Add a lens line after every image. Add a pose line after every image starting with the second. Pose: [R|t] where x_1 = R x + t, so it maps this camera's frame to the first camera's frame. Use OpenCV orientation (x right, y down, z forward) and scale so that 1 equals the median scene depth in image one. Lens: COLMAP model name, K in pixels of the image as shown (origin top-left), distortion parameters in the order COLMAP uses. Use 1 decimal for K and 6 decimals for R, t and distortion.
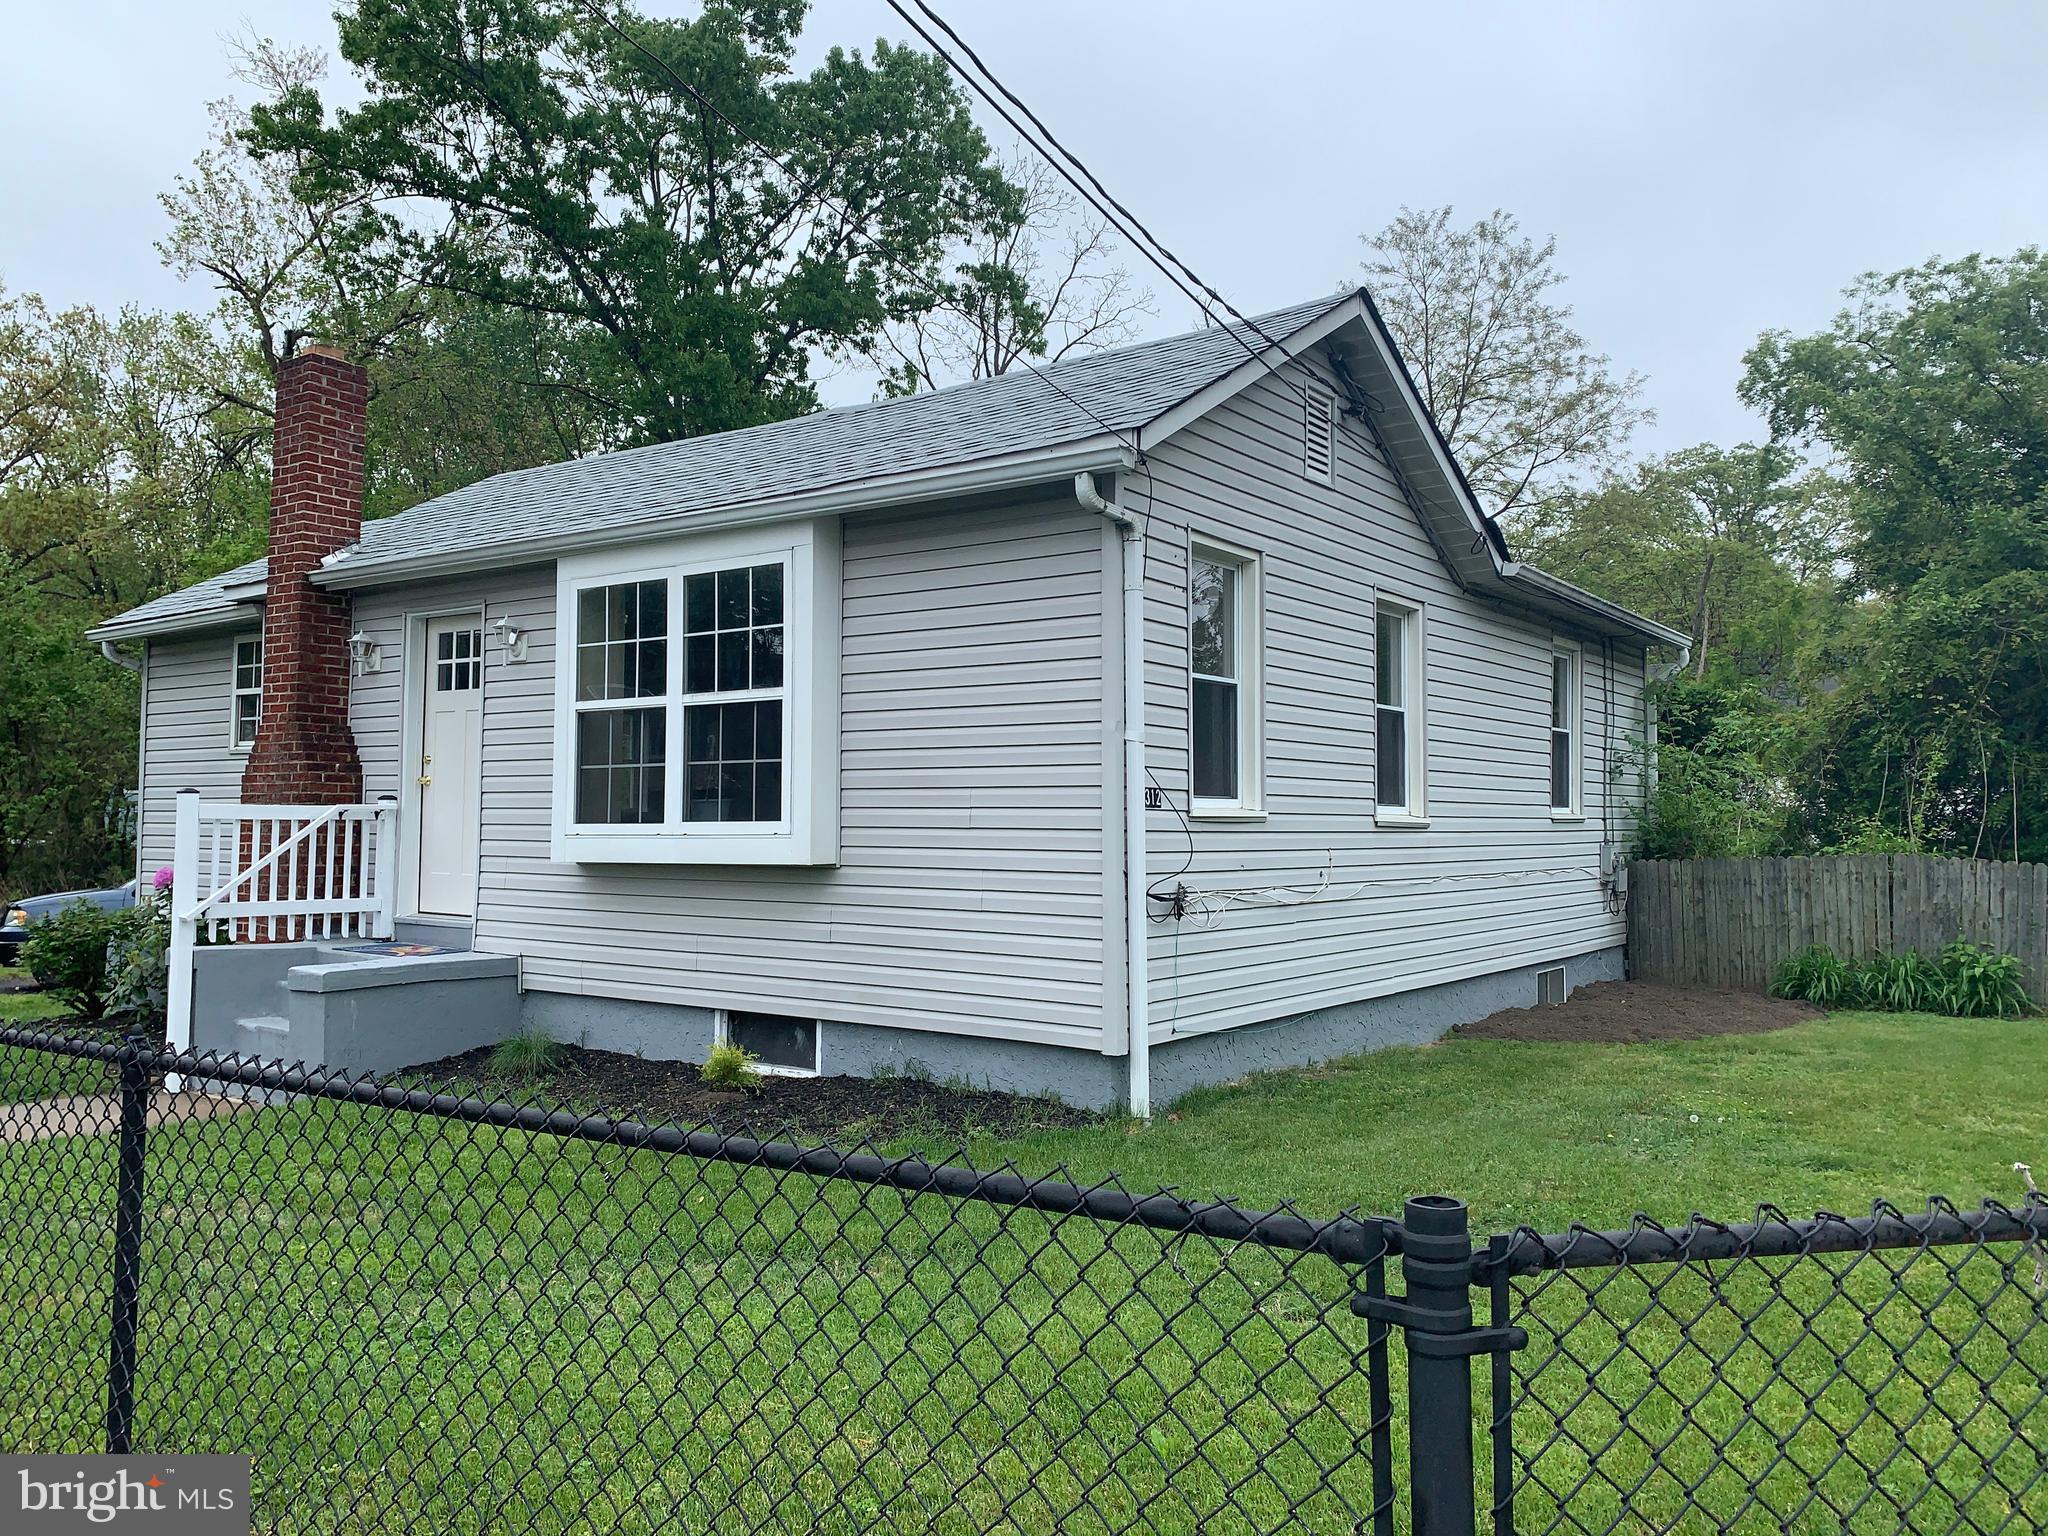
lens RADIAL K [[1558.4, 0, 1014.1], [0, 1558.4, 773.9], [0, 0, 1]] dist [0.044100, -0.052528]
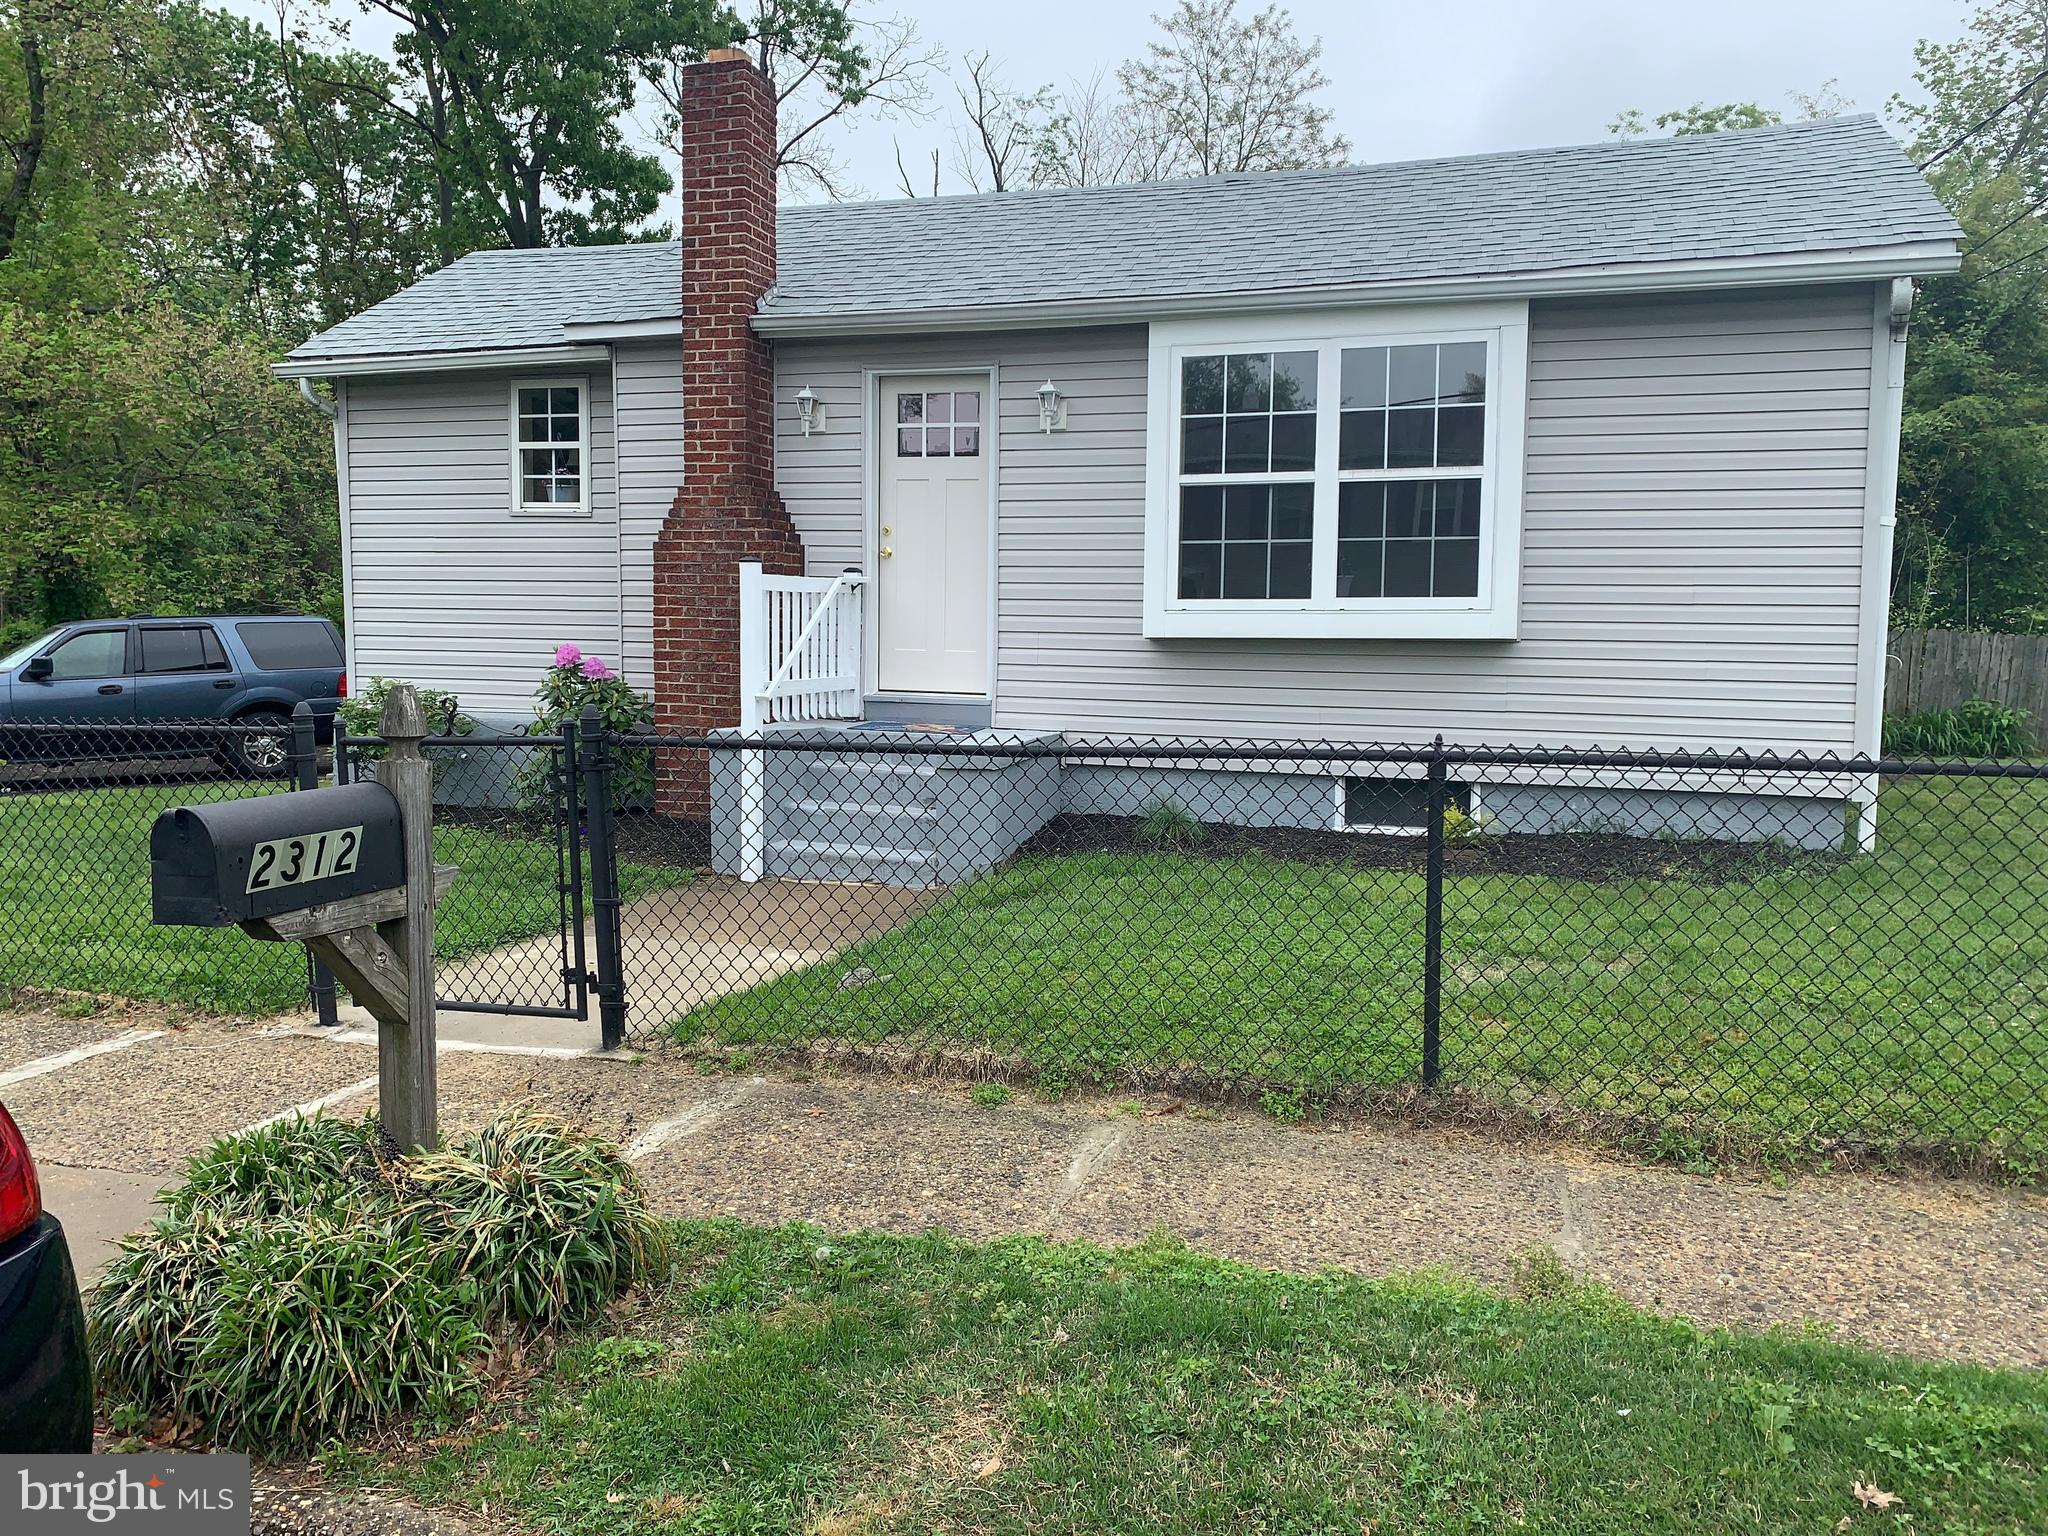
lens RADIAL K [[1558.4, 0, 1011.0], [0, 1558.4, 761.5], [0, 0, 1]] dist [0.044100, -0.052528]
pose [[0.948130, -0.026851, 0.316746, -0.690513], [-0.015042, 0.991520, 0.129078, 0.007929], [-0.317526, -0.127147, 0.939687, 0.083748]]
